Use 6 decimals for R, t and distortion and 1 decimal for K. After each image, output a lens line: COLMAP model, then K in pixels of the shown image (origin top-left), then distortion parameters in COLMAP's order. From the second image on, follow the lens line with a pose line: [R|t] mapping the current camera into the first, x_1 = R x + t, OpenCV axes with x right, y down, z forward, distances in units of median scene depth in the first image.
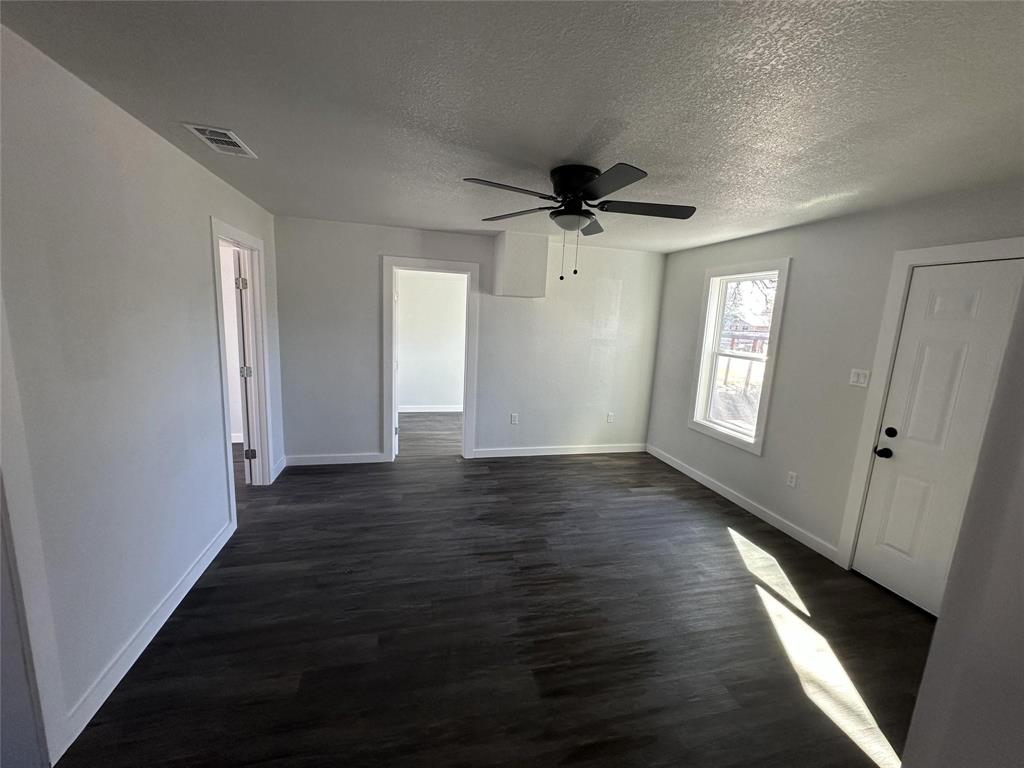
lens RADIAL K [[409.7, 0, 511.2], [0, 409.7, 383.1], [0, 0, 1]] dist [0.000665, 0.000061]
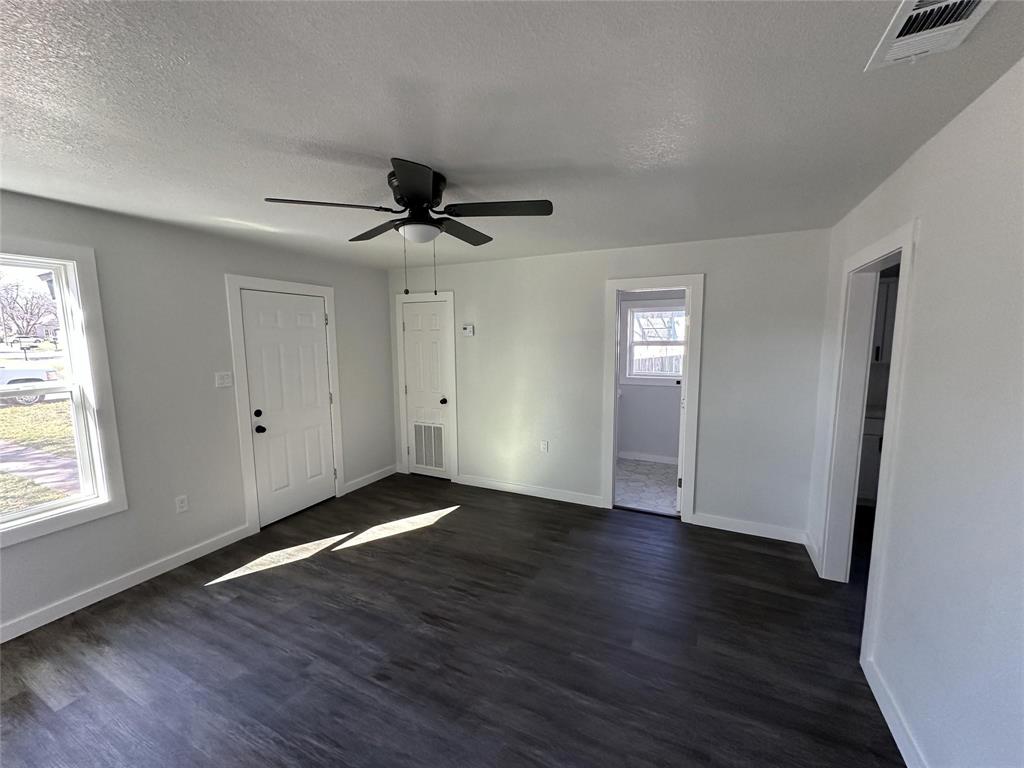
lens RADIAL K [[409.7, 0, 514.2], [0, 409.7, 384.6], [0, 0, 1]] dist [0.000665, 0.000061]
pose [[-0.761298, -0.124614, 0.636315, -0.509312], [0.075238, 0.957752, 0.277579, -0.260716], [-0.644022, 0.259195, -0.719759, 1.330312]]
